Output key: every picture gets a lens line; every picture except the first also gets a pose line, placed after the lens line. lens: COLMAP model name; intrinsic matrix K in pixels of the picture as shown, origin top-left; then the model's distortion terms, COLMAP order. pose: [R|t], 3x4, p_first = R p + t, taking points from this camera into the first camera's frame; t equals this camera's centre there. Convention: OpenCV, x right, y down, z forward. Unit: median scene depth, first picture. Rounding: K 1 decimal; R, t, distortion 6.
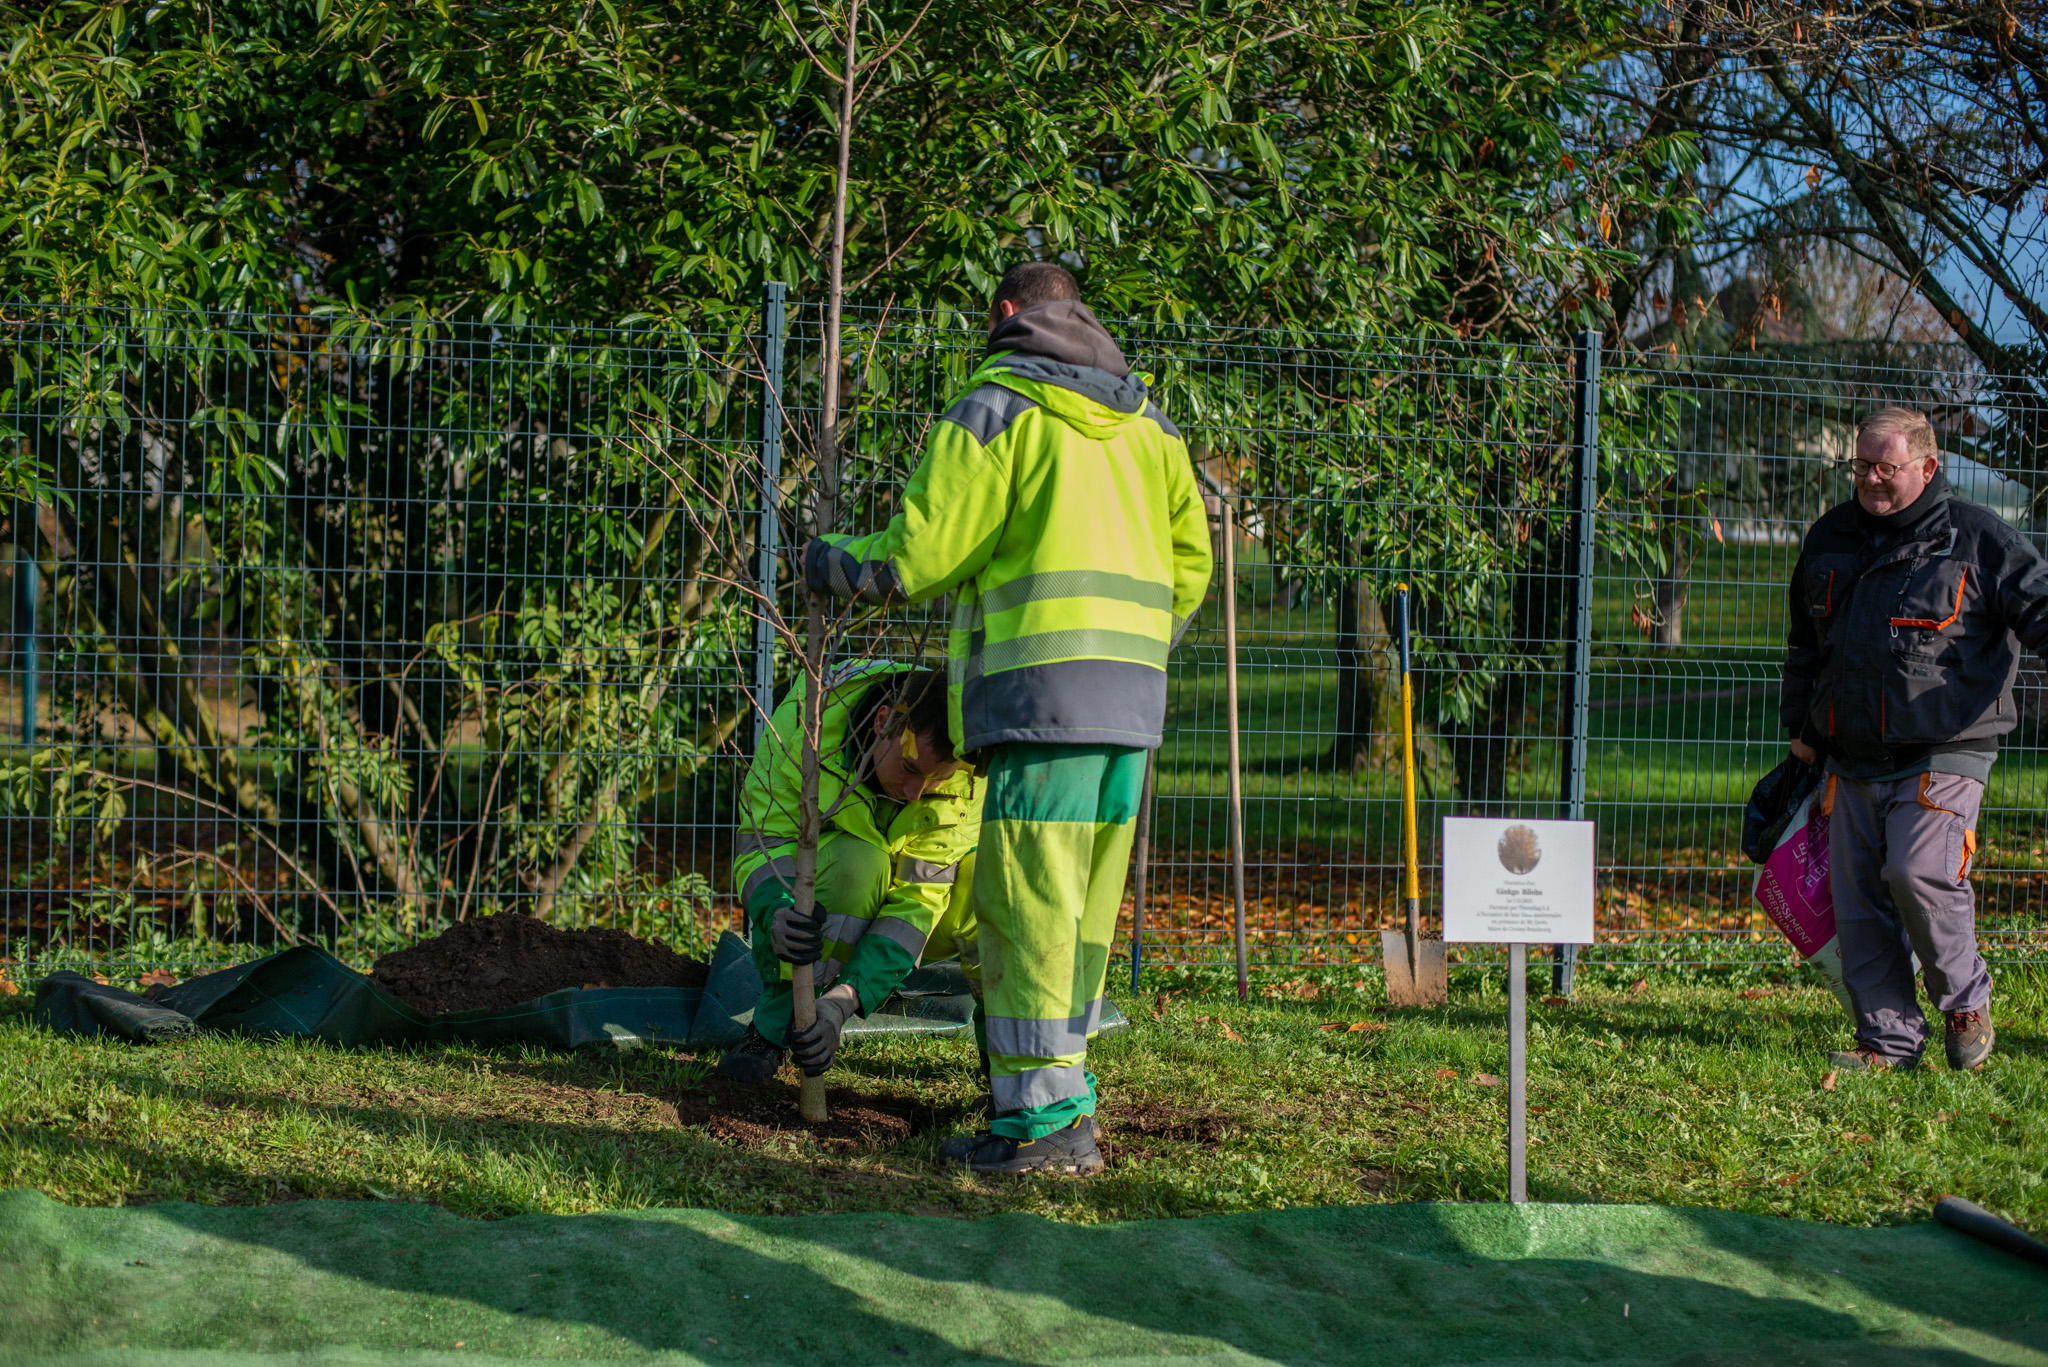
lens RADIAL K [[3000.3, 0, 1036.2], [0, 3000.3, 677.1], [0, 0, 1]] dist [-0.116897, 0.146360]
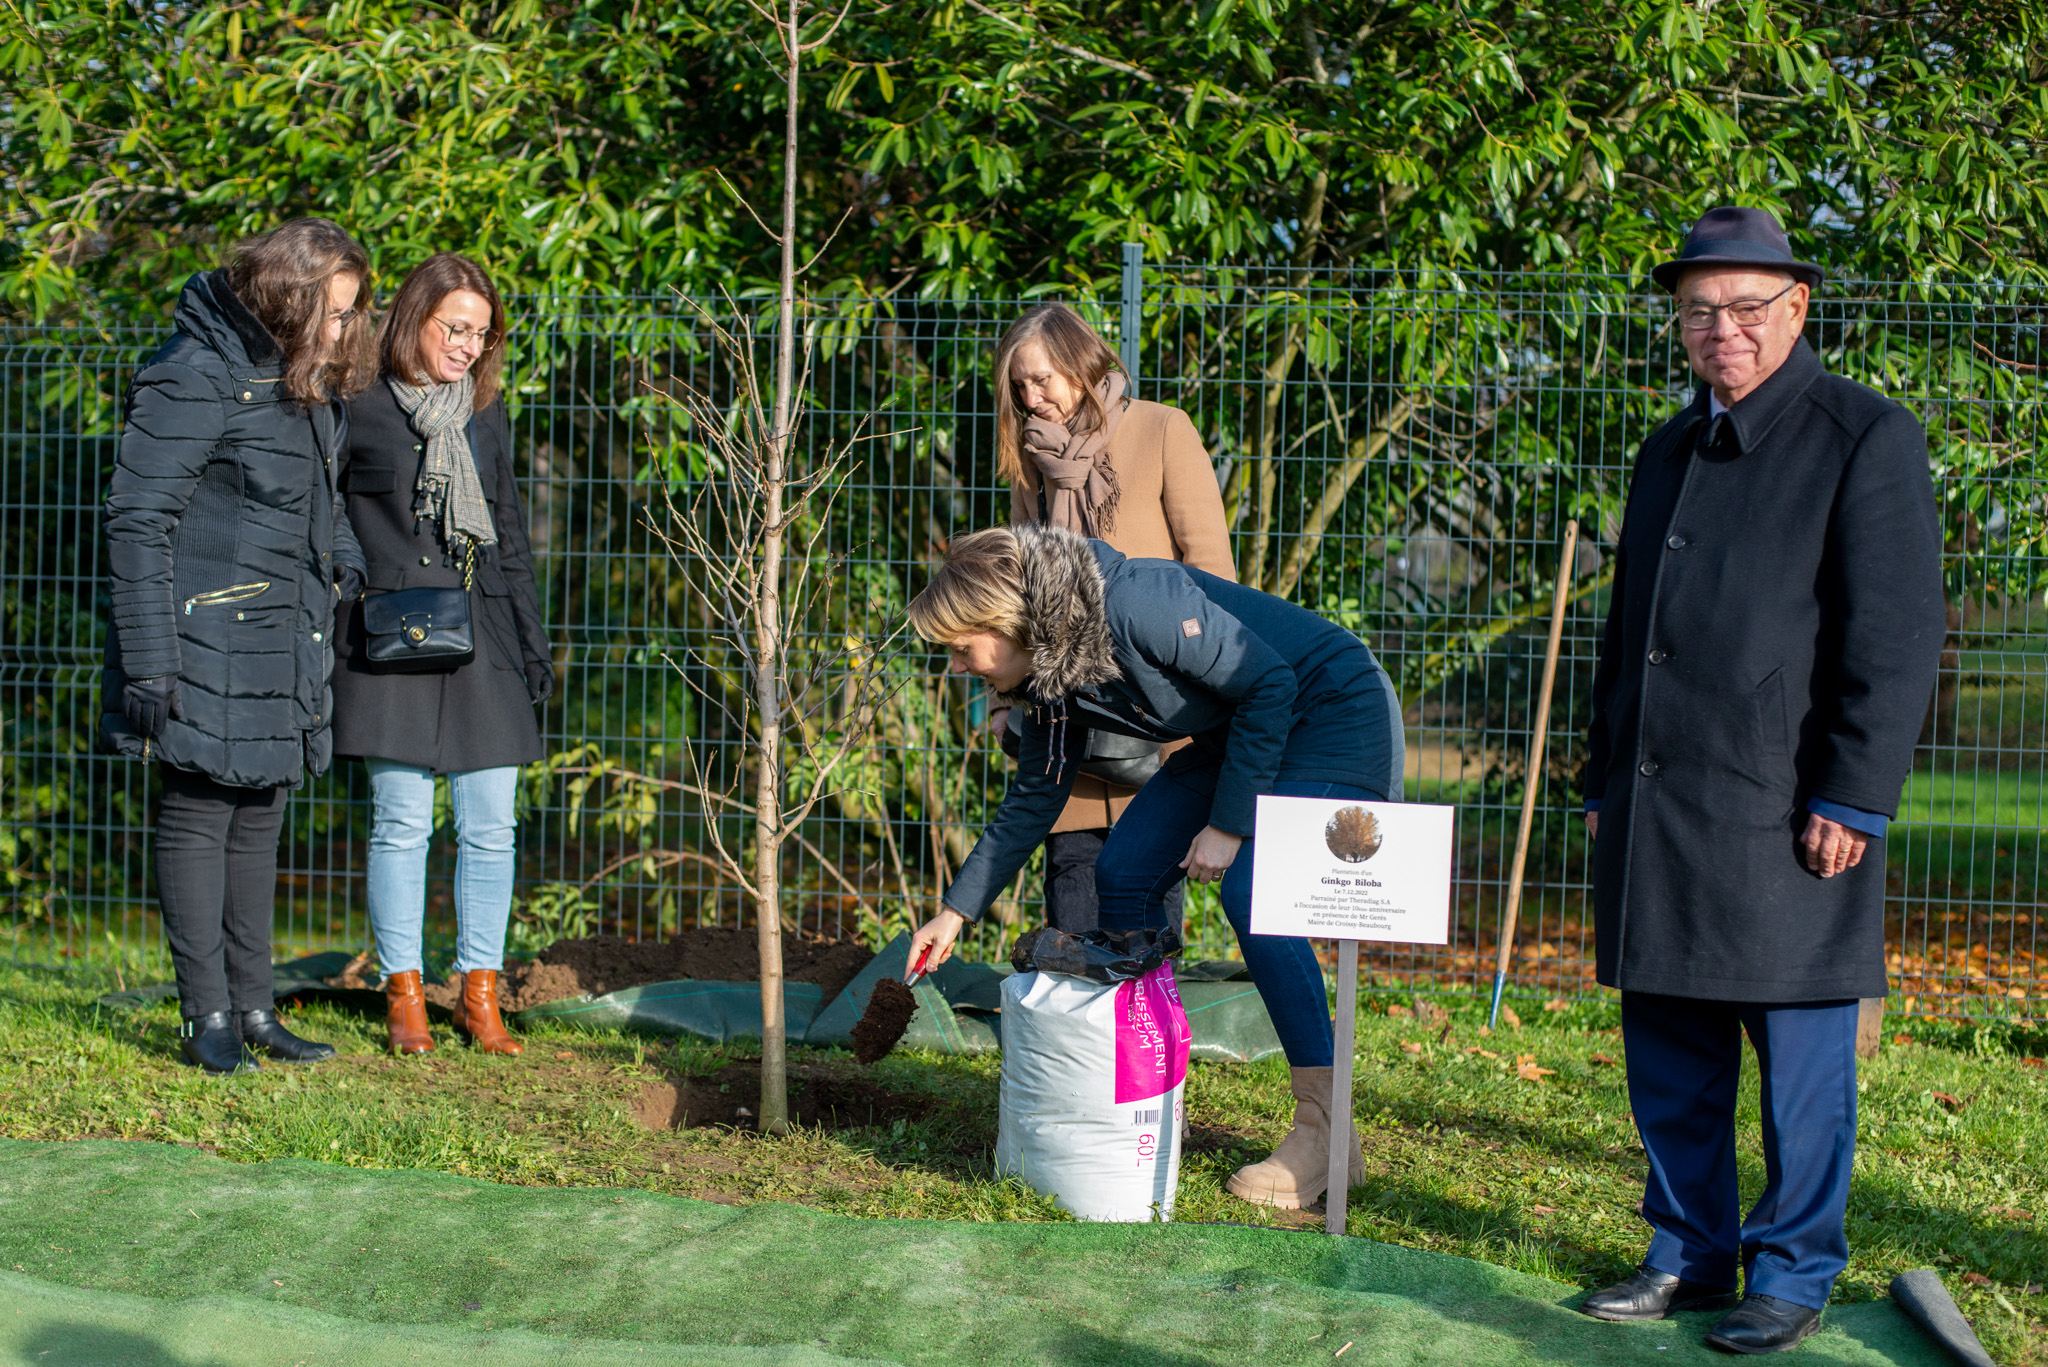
lens RADIAL K [[3312.9, 0, 998.3], [0, 3312.9, 746.7], [0, 0, 1]] dist [-0.111442, 0.082919]
pose [[0.928312, 0.013774, -0.371547, 0.229472], [-0.010791, 0.999891, 0.010106, 0.012466], [0.371646, -0.005373, 0.928359, 0.030761]]
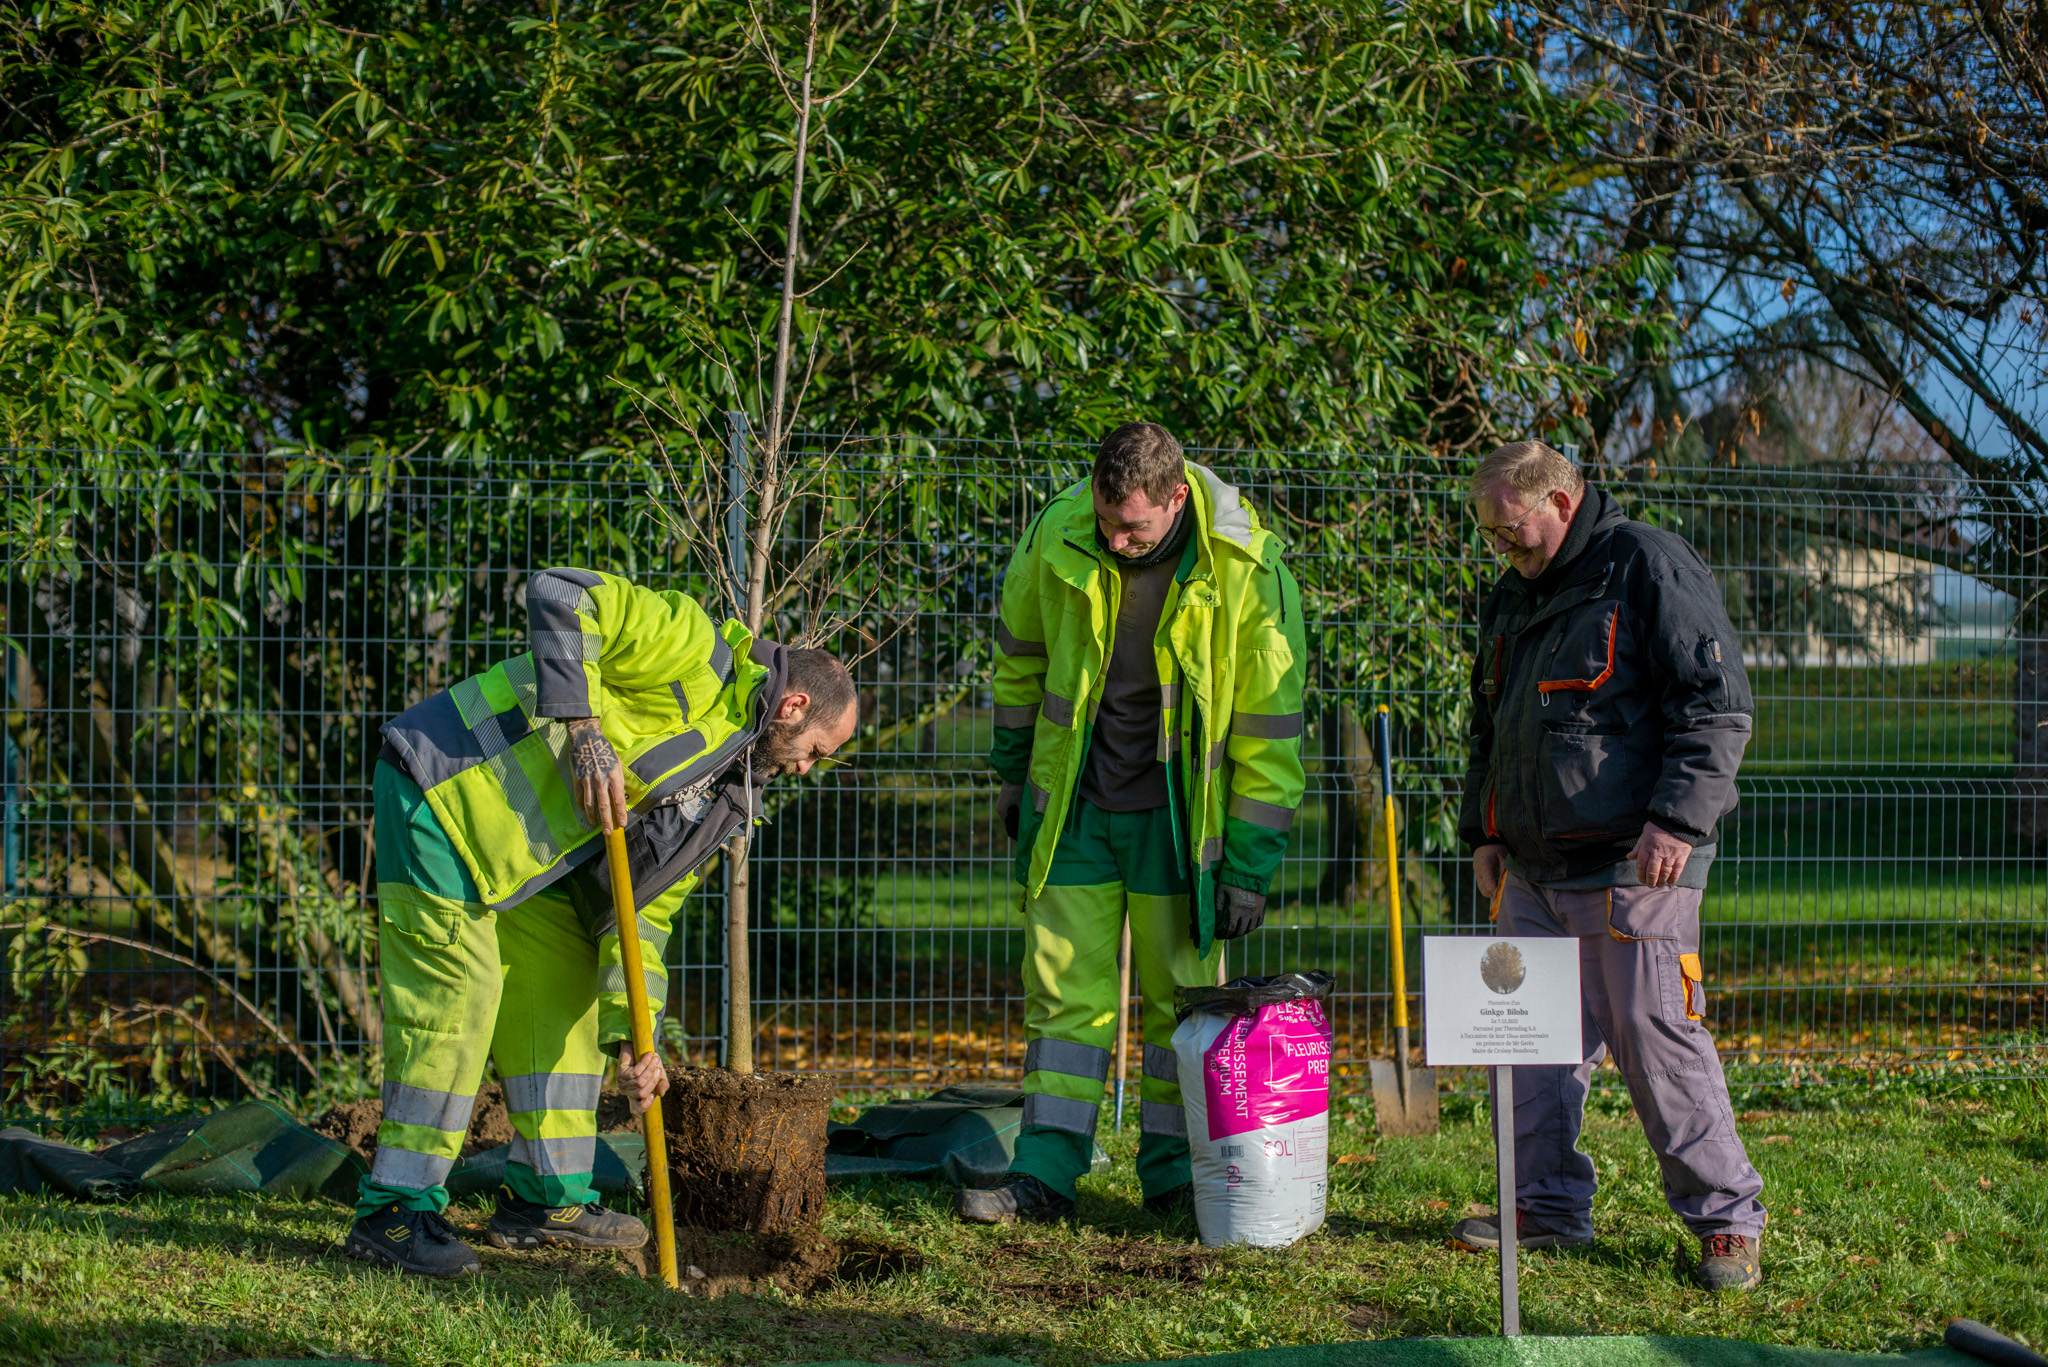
lens RADIAL K [[3000.3, 0, 1036.2], [0, 3000.3, 677.1], [0, 0, 1]] dist [-0.116897, 0.146360]
pose [[0.999767, -0.021369, 0.003142, 0.005620], [0.021494, 0.998623, -0.047845, 0.003853], [-0.002115, 0.047901, 0.998850, 0.018460]]
